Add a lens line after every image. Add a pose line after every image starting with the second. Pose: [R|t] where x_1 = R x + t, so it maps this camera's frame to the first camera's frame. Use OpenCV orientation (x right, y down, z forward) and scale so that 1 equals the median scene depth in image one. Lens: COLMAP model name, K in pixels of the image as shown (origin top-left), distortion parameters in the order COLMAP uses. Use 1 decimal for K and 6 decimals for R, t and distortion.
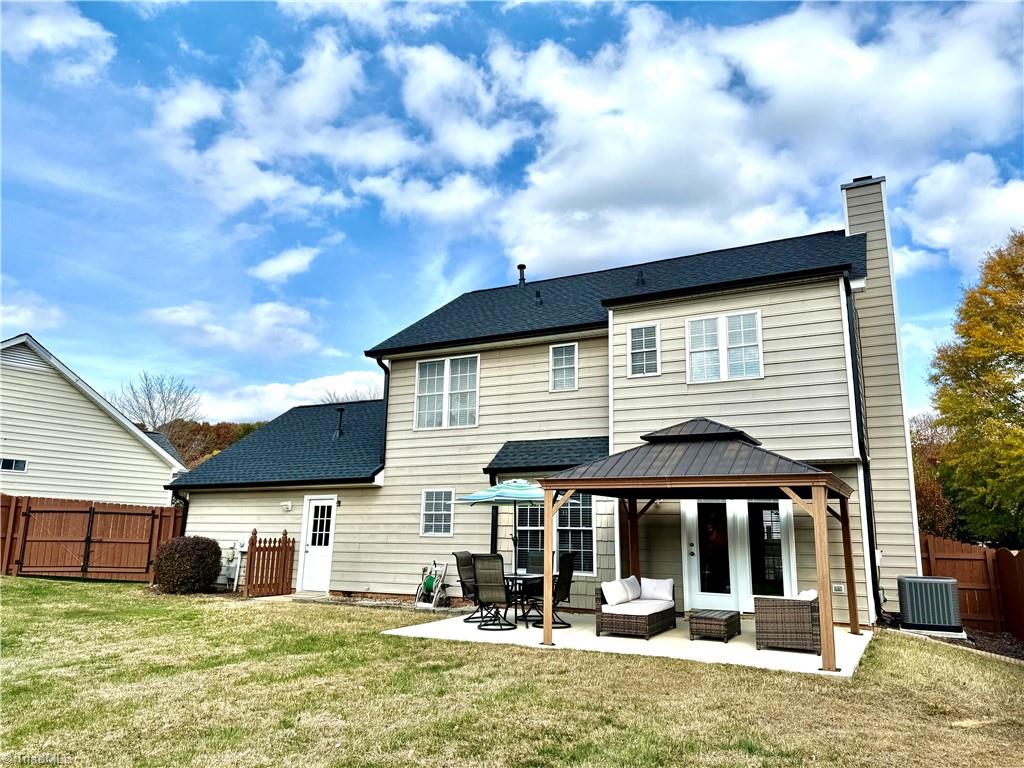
lens RADIAL K [[702.9, 0, 512.0], [0, 702.9, 384.0], [0, 0, 1]] dist [0.002407, -0.000524]
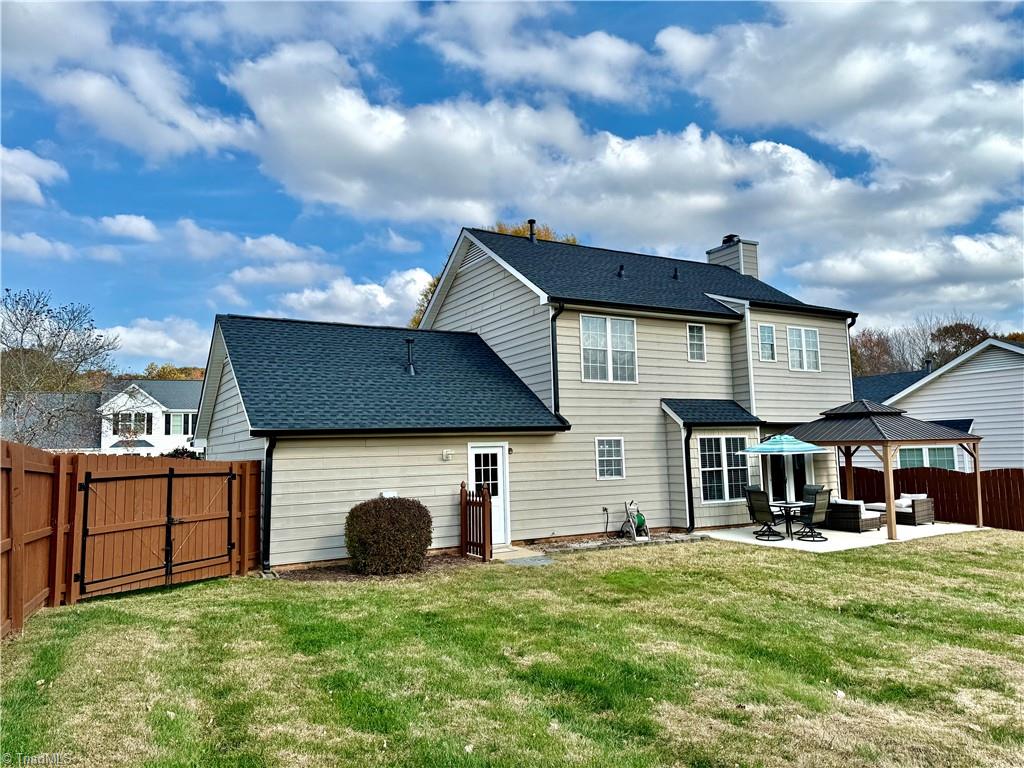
lens RADIAL K [[713.9, 0, 512.0], [0, 713.9, 384.0], [0, 0, 1]] dist [0.128486, -0.000107]
pose [[0.566372, 0.052956, 0.822447, -1.031420], [-0.144427, 0.988868, 0.035787, 0.044826], [-0.811396, -0.139052, 0.567715, 0.457105]]
